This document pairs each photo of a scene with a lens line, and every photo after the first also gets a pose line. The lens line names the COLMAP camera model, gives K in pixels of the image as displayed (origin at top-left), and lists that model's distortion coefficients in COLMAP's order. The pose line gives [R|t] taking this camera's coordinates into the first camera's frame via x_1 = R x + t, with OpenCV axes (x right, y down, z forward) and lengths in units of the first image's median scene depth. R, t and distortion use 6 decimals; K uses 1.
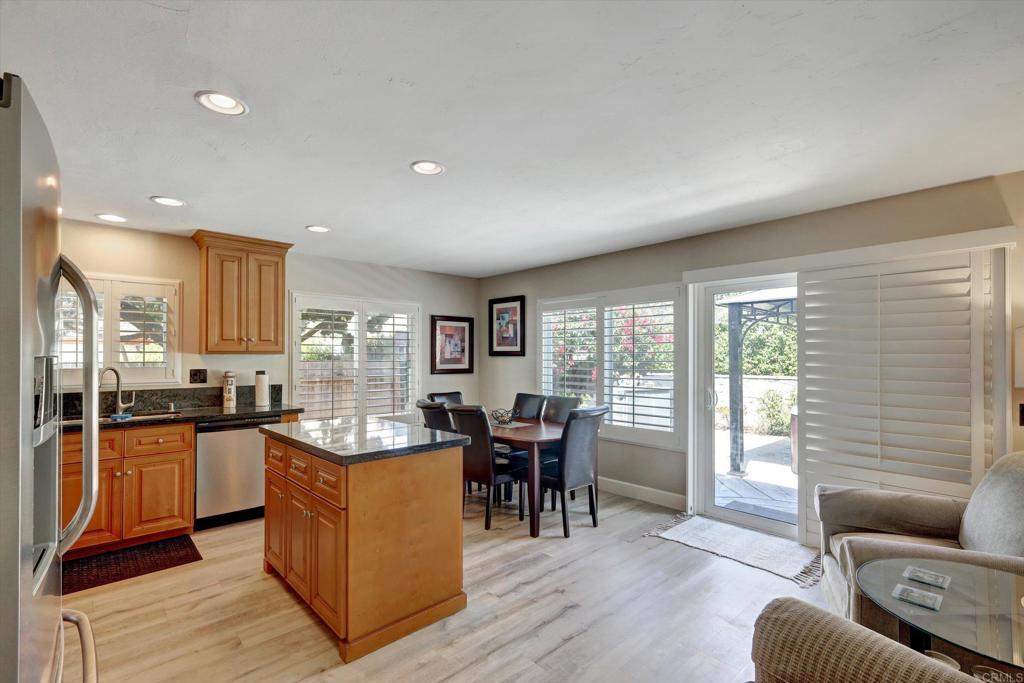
lens RADIAL K [[463.6, 0, 512.0], [0, 463.6, 341.5], [0, 0, 1]] dist [0.018385, 0.000162]
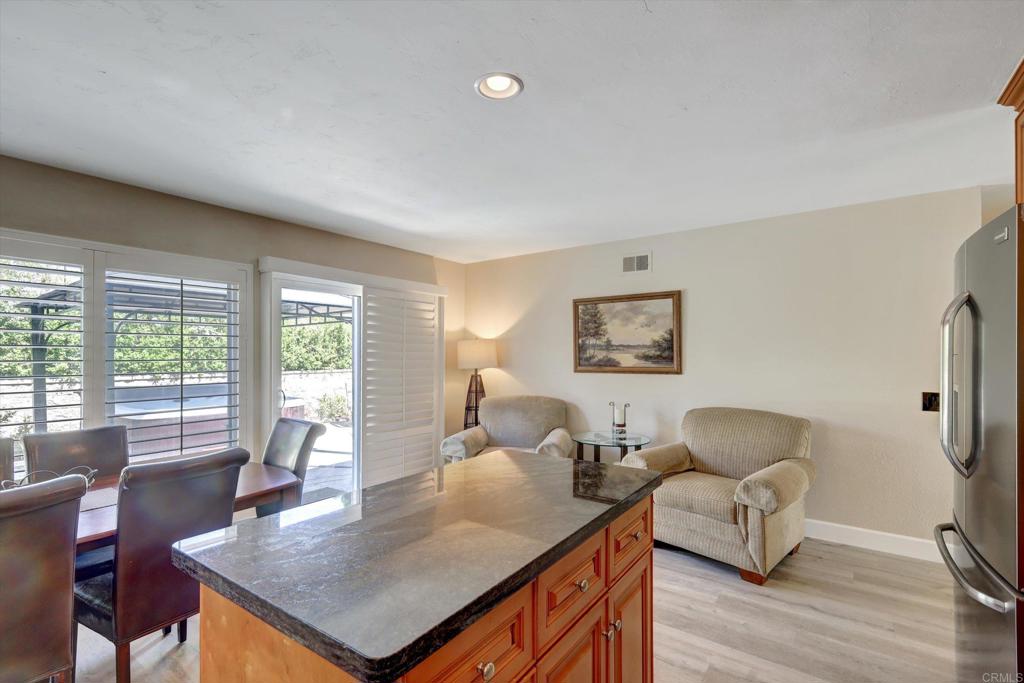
lens RADIAL K [[463.6, 0, 512.0], [0, 463.6, 341.5], [0, 0, 1]] dist [0.018385, 0.000162]
pose [[-0.202919, 0.027377, 0.978813, -0.554314], [-0.030984, 0.998929, -0.034363, 0.024615], [-0.978705, -0.037300, -0.201853, 0.704573]]
